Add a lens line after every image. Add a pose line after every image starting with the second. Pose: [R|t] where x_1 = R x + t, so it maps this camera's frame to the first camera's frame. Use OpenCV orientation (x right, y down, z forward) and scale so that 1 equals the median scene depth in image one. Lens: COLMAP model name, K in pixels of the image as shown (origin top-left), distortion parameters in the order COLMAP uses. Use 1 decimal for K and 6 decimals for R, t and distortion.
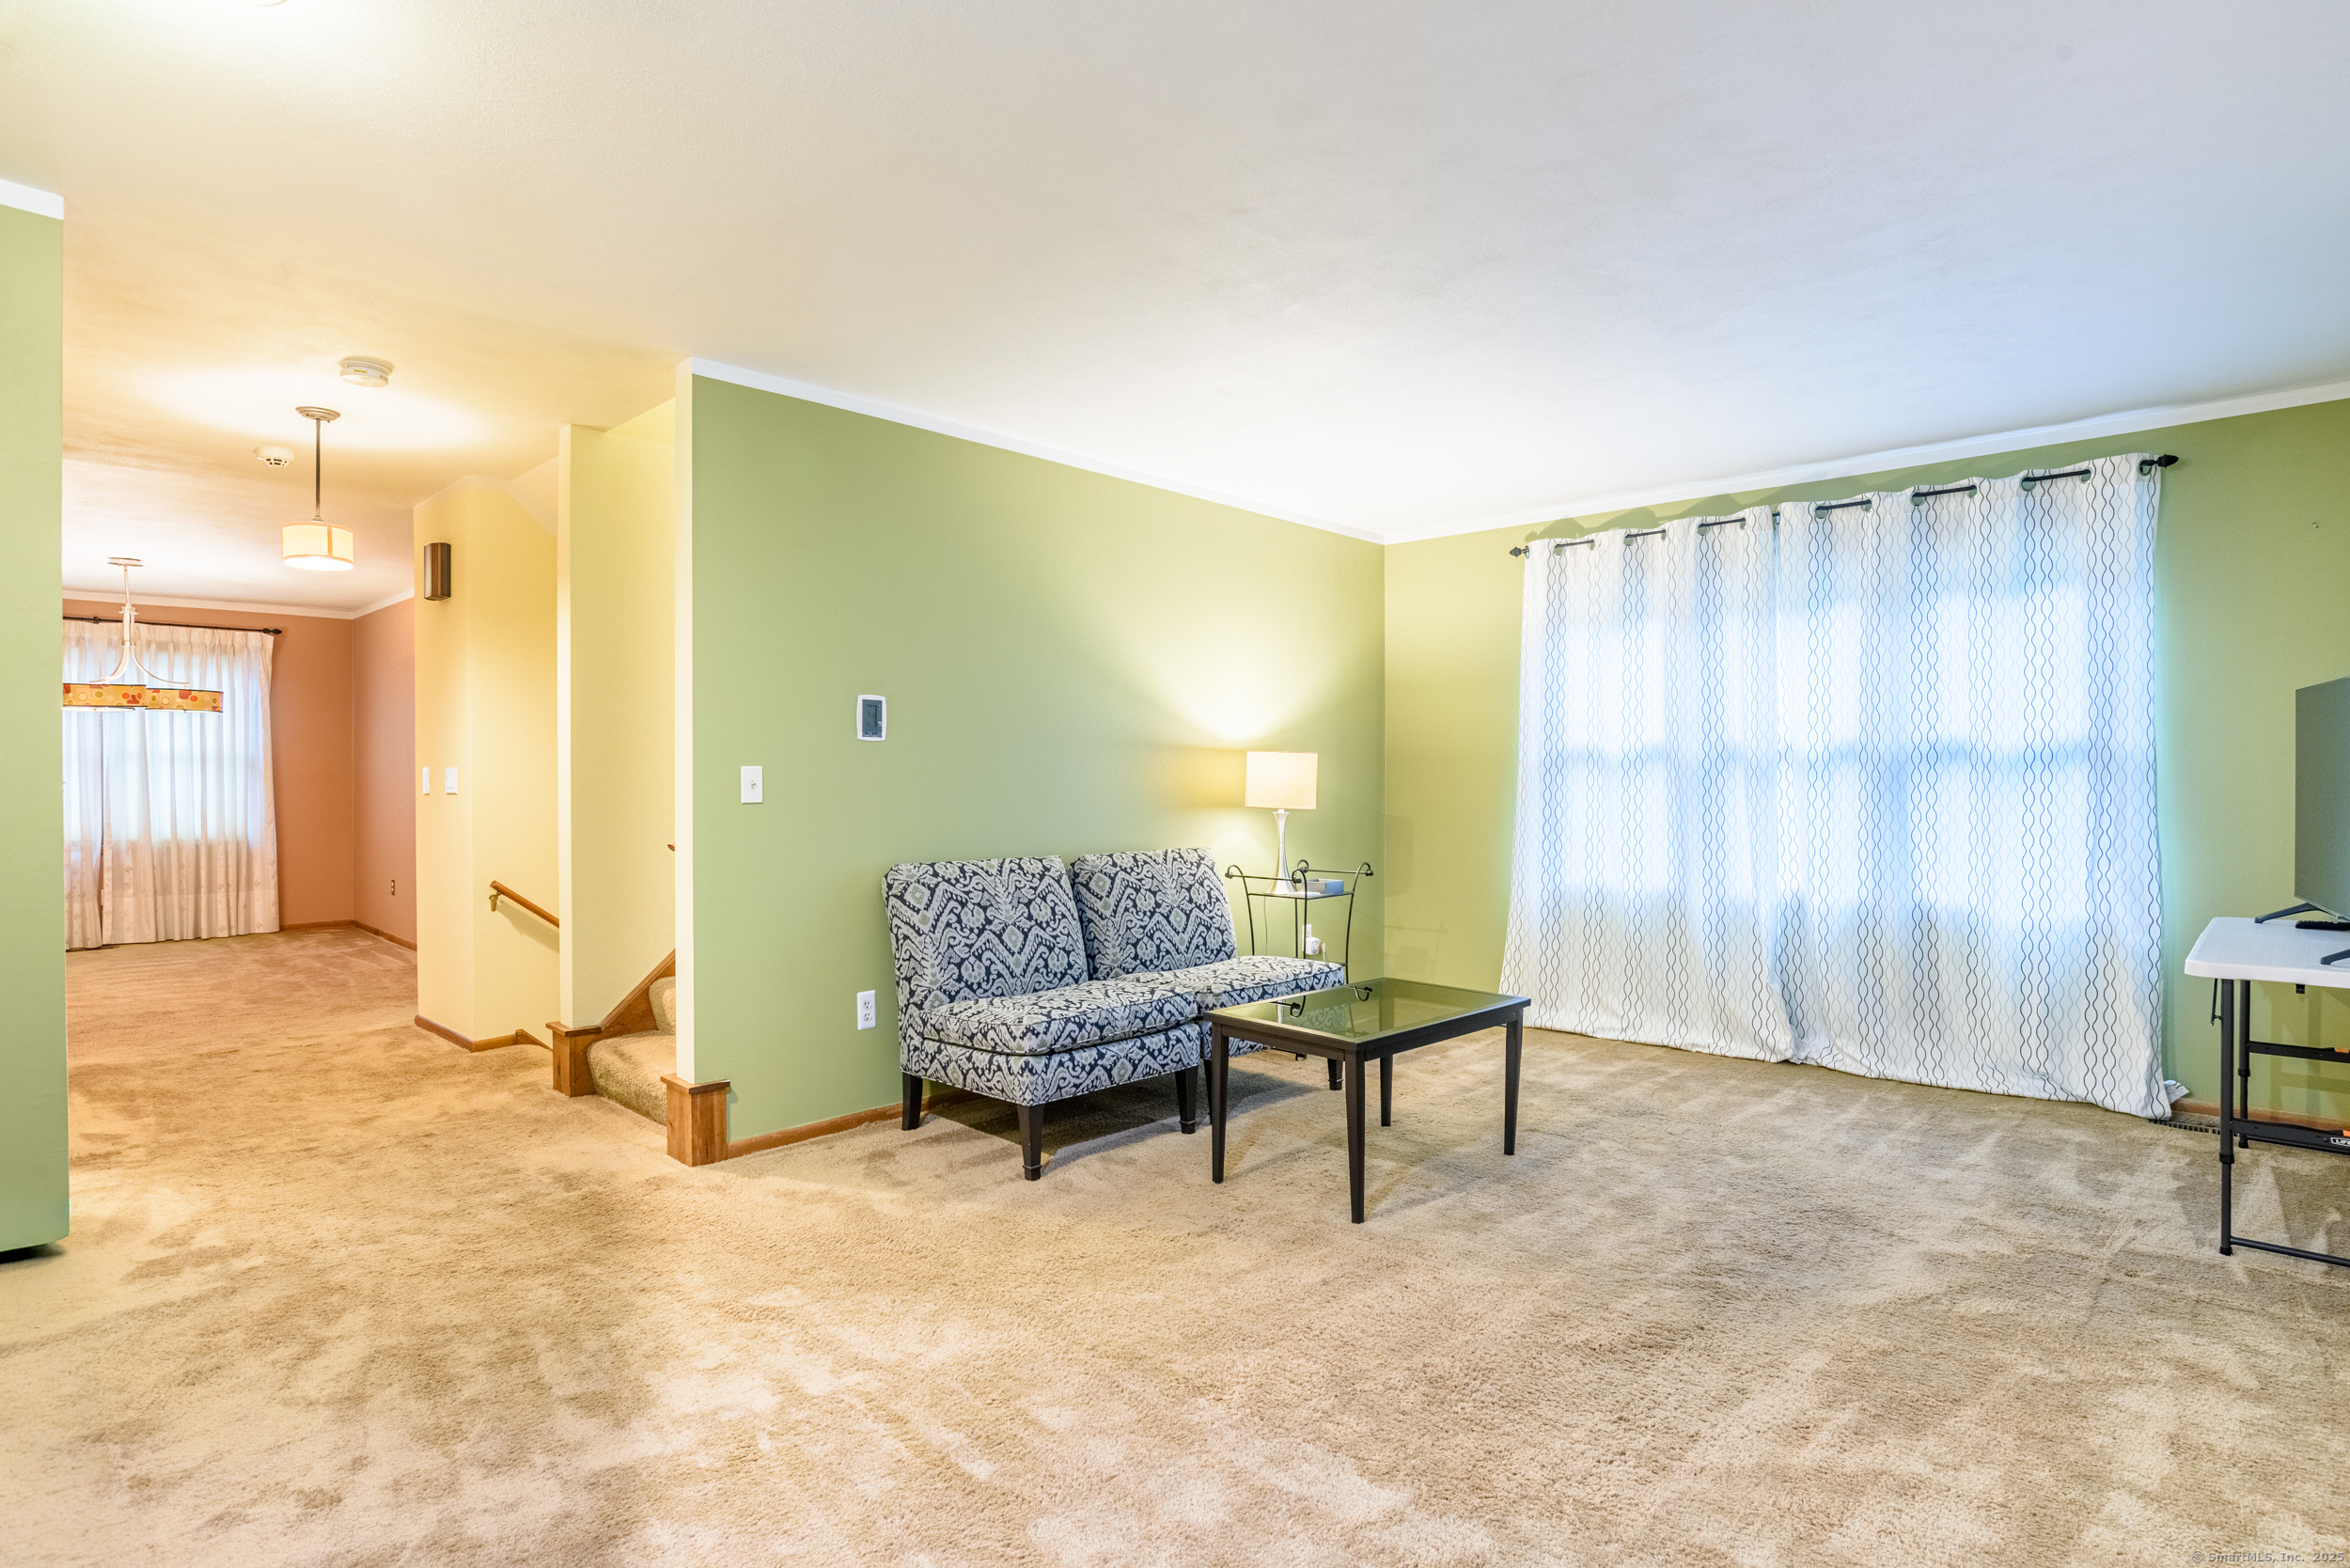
lens RADIAL K [[1209.7, 0, 1172.0], [0, 1209.7, 773.6], [0, 0, 1]] dist [-0.044311, 0.019075]
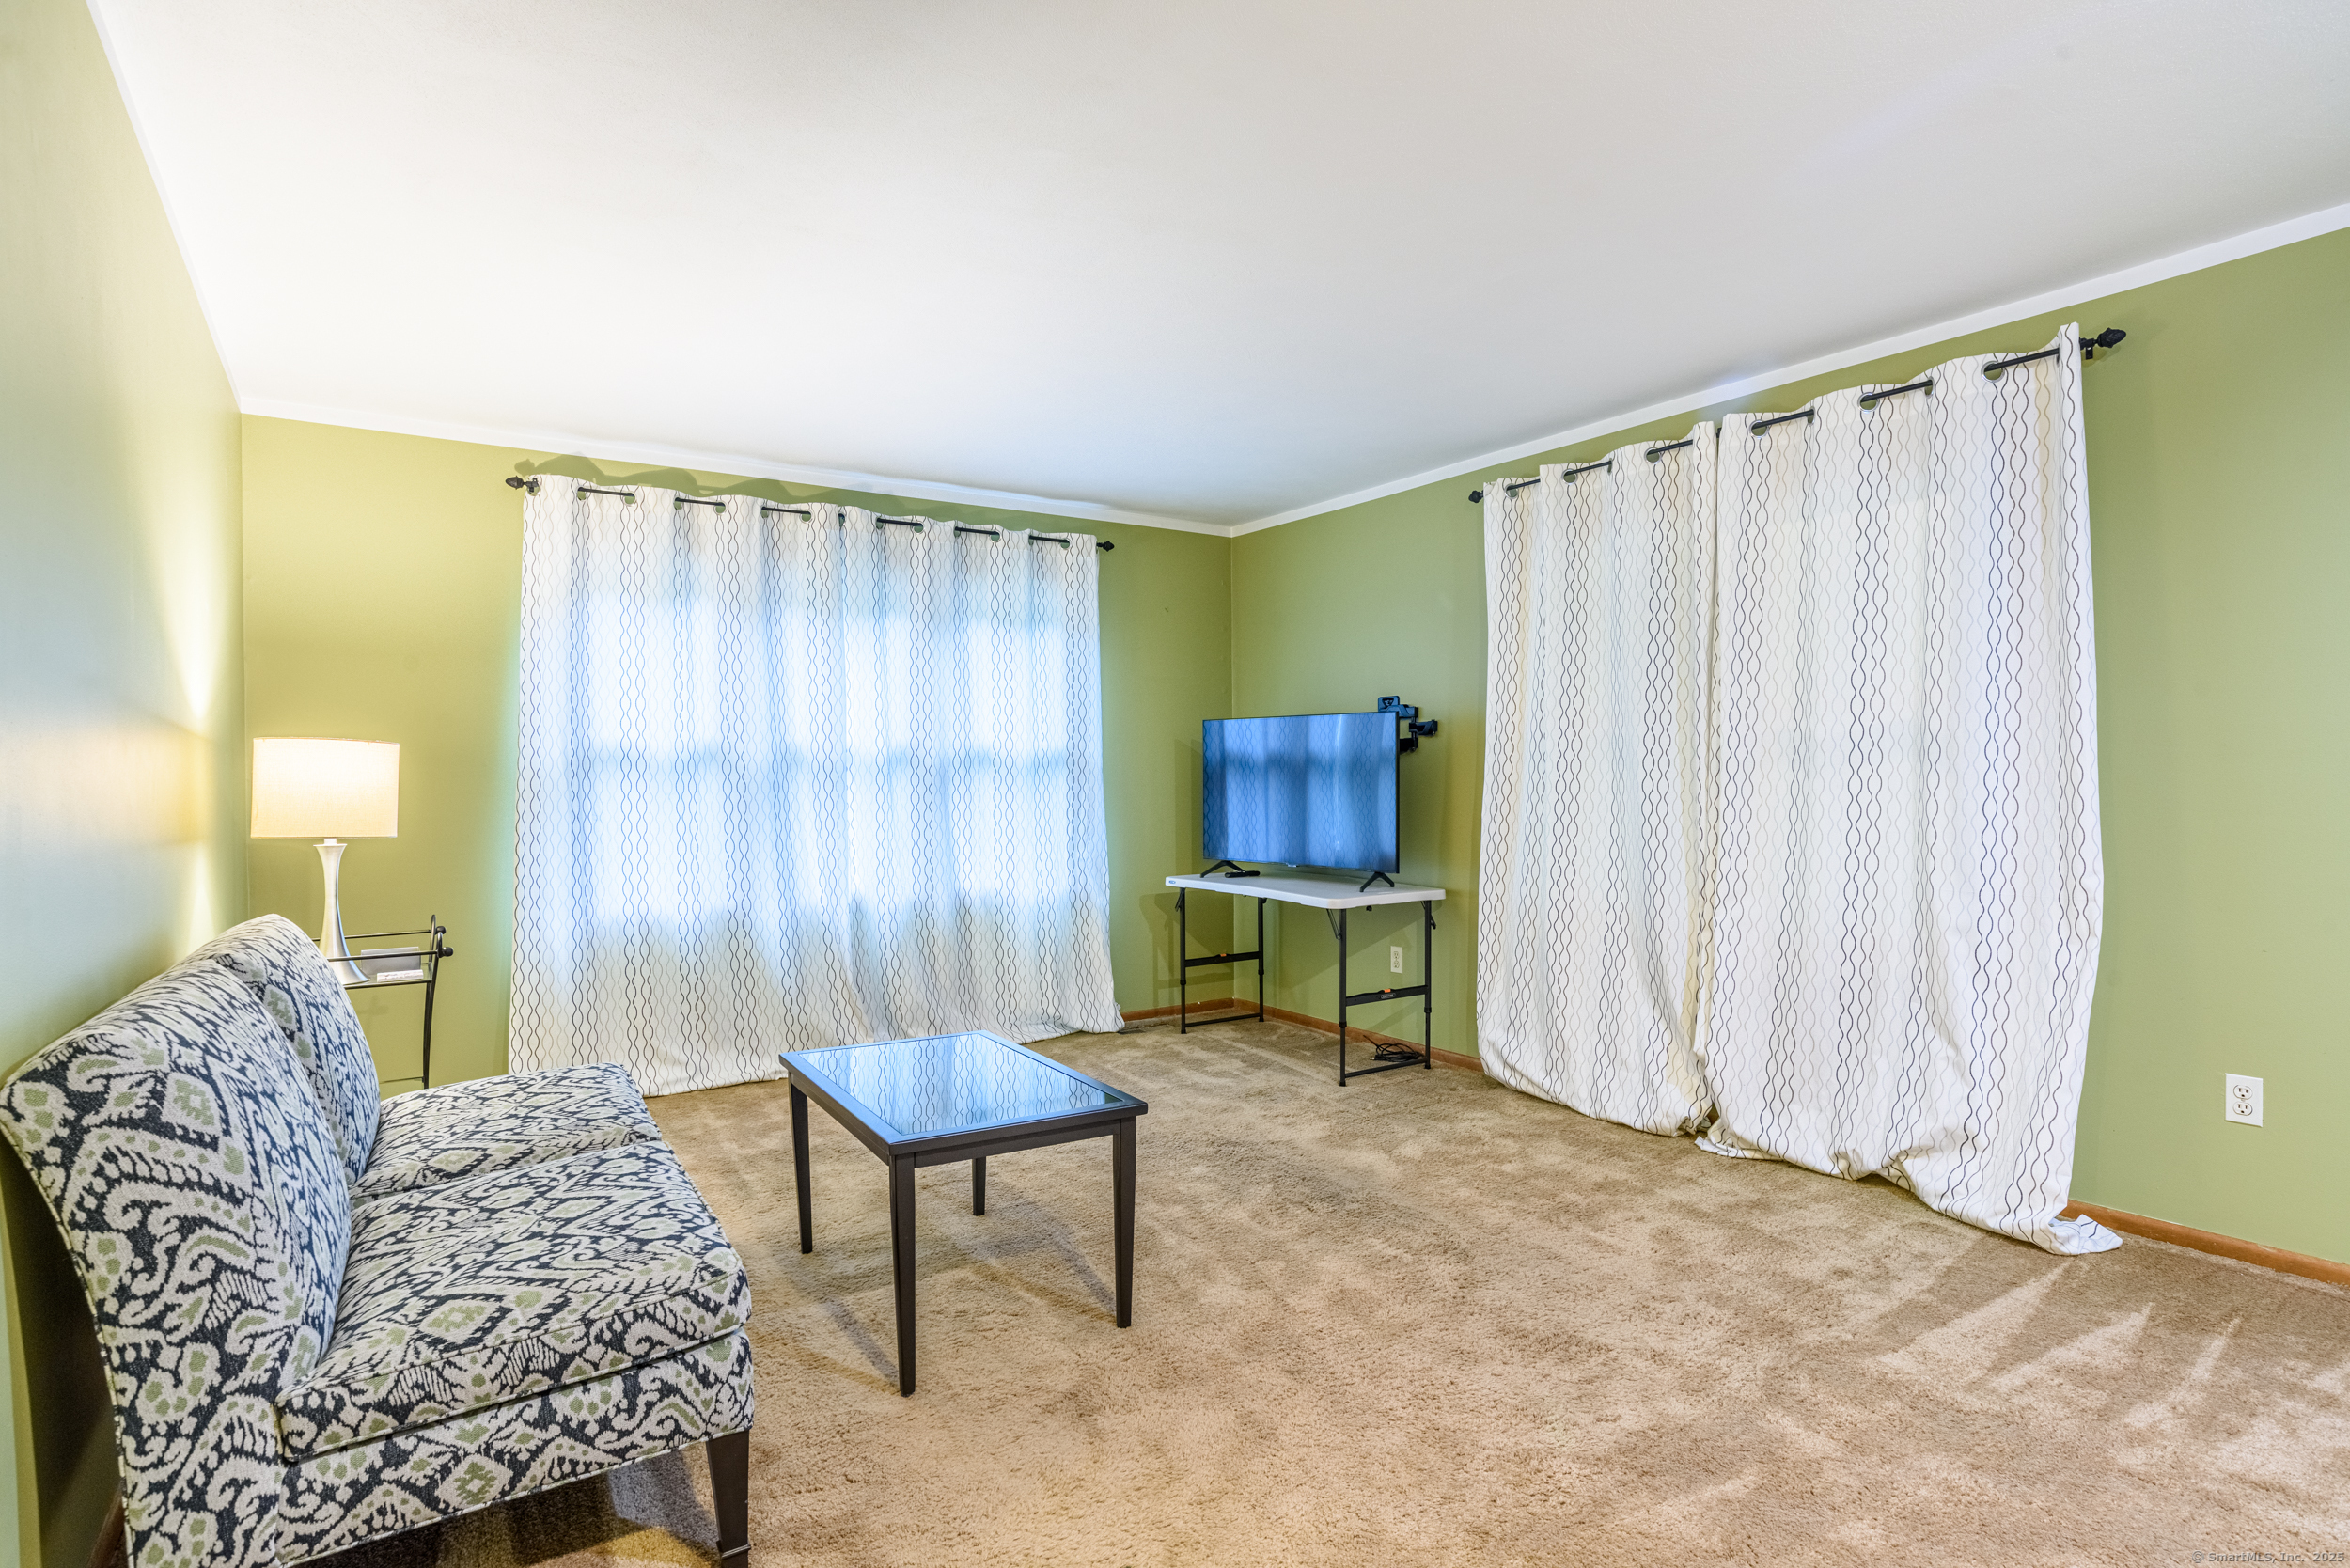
lens RADIAL K [[1209.7, 0, 1181.4], [0, 1209.7, 782.9], [0, 0, 1]] dist [-0.044311, 0.019075]
pose [[0.216090, -0.004419, 0.976364, -0.451711], [0.004141, 0.999985, 0.003610, 0.002251], [-0.976365, 0.003263, 0.216105, 0.565176]]
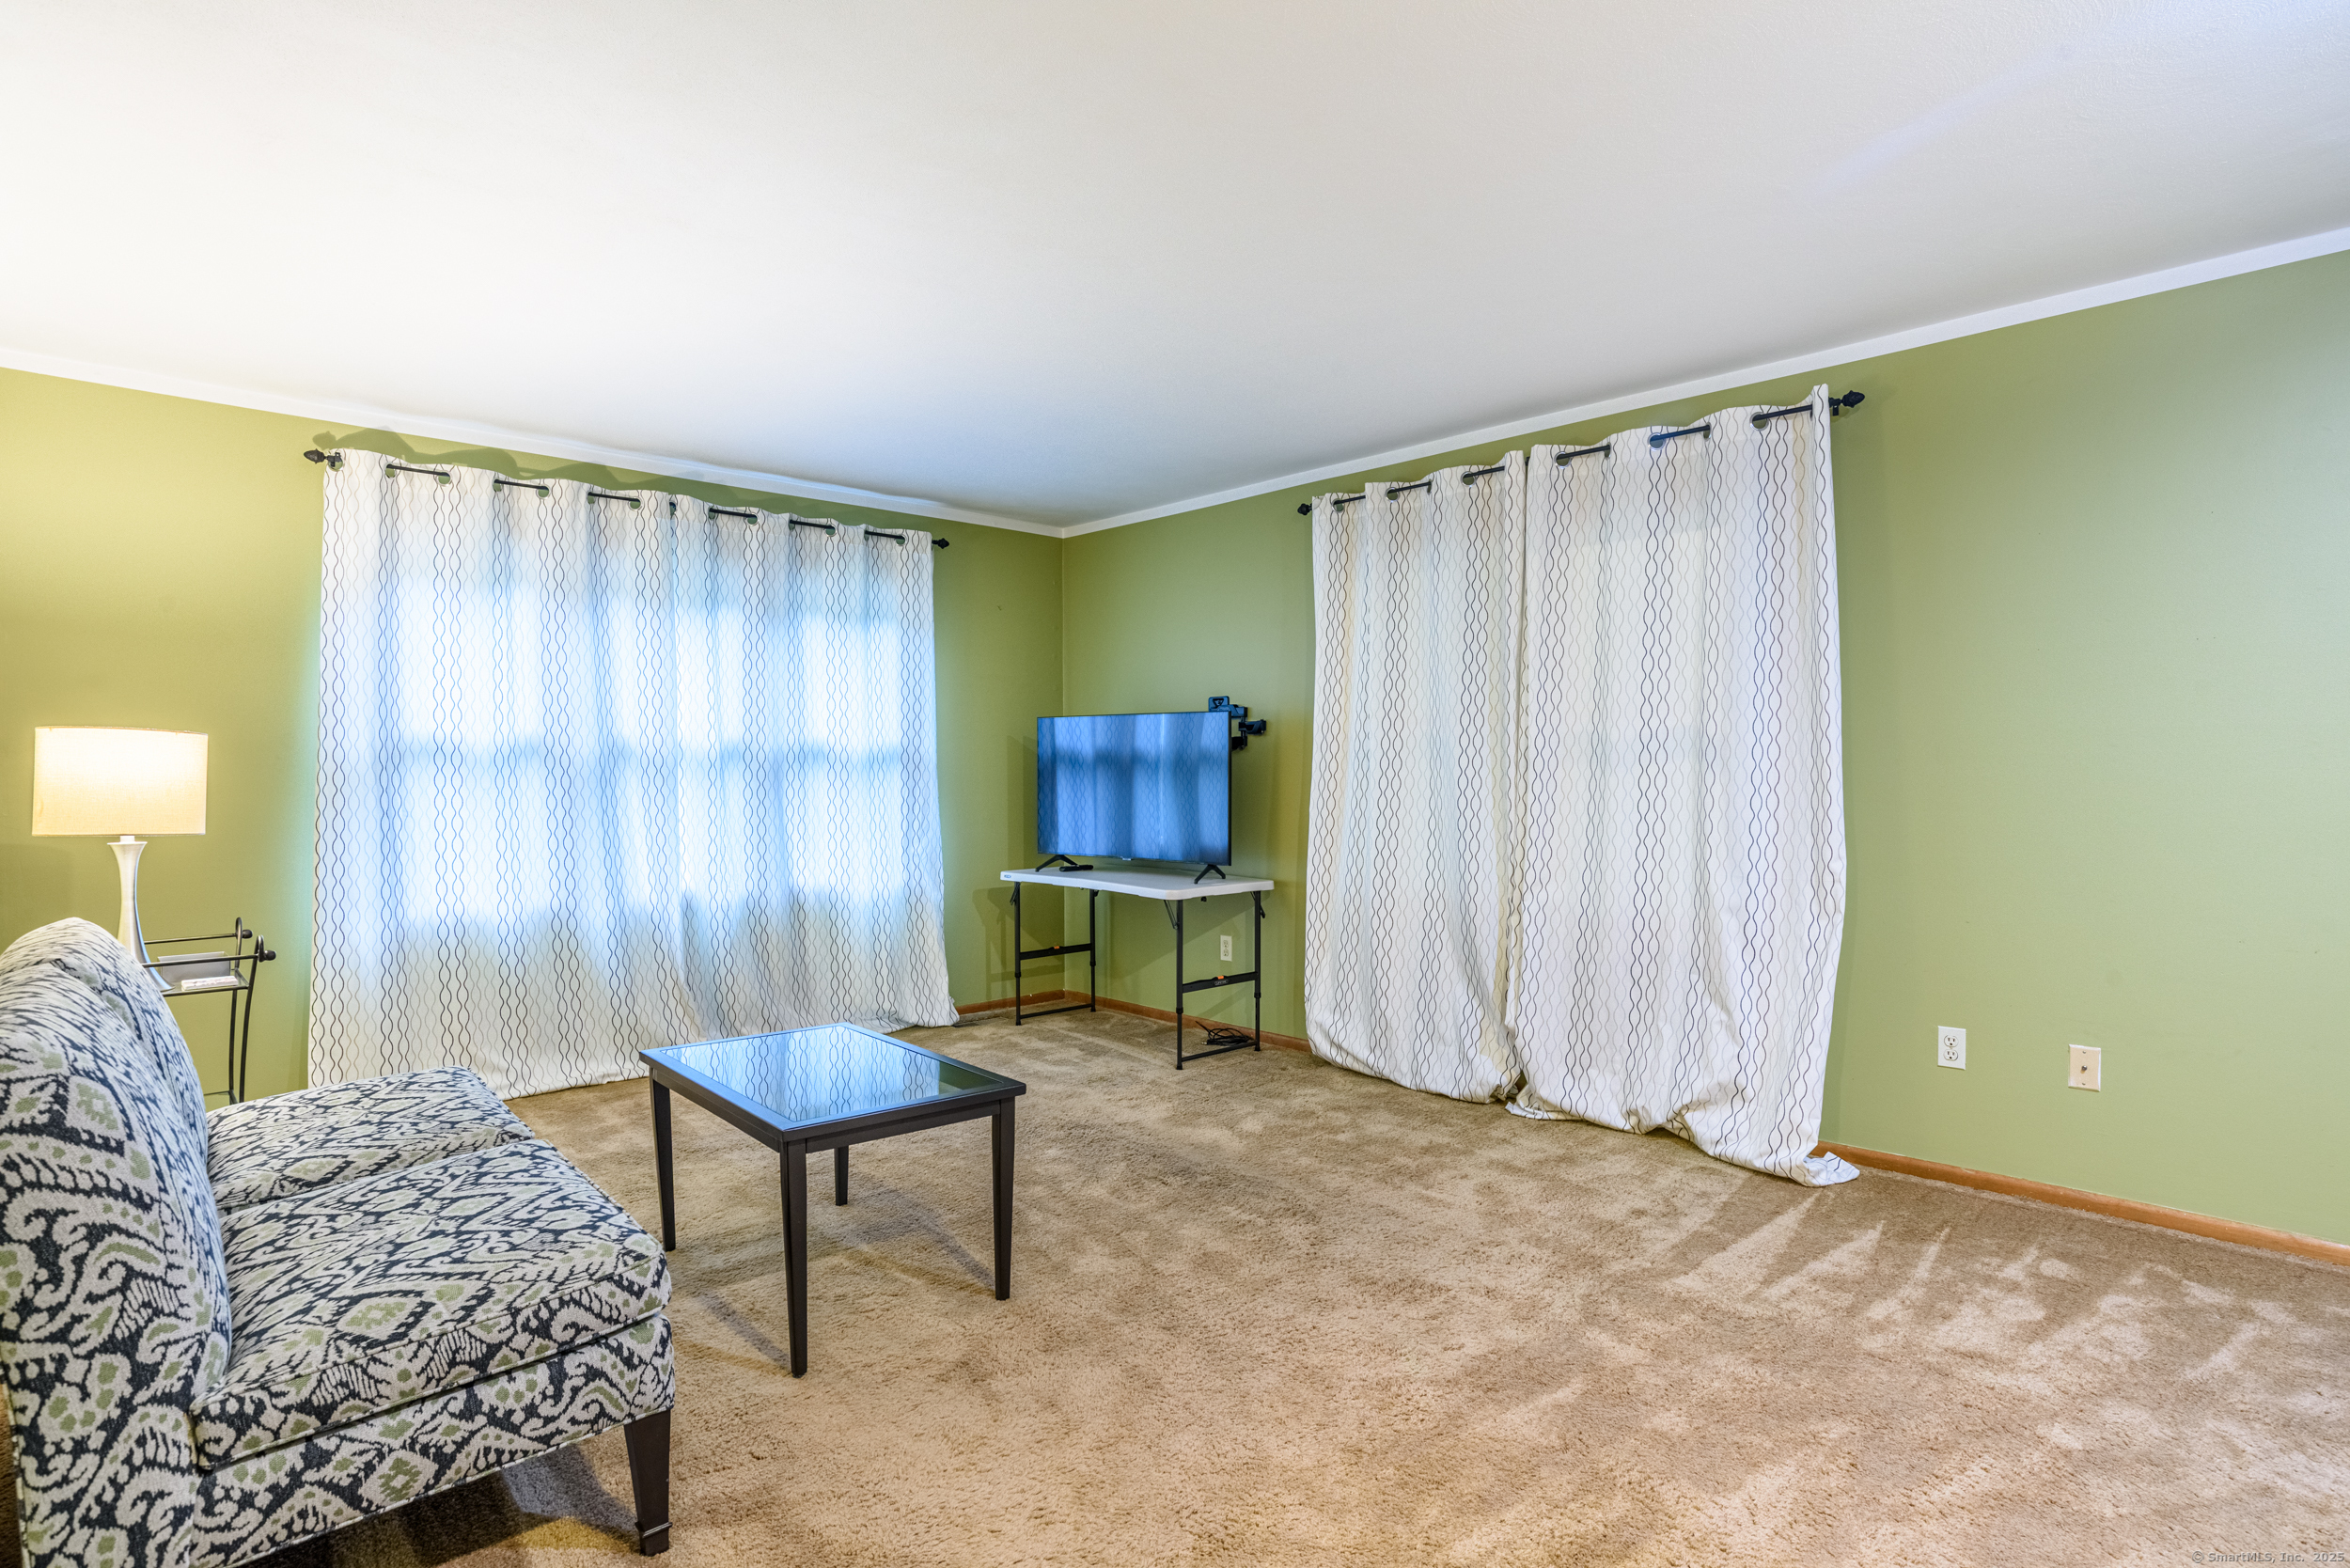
lens RADIAL K [[1209.7, 0, 1182.2], [0, 1209.7, 783.8], [0, 0, 1]] dist [-0.044311, 0.019075]
pose [[0.049729, -0.007595, 0.998734, -0.491369], [0.000861, 0.999971, 0.007561, 0.002466], [-0.998762, 0.000484, 0.049734, 0.598008]]
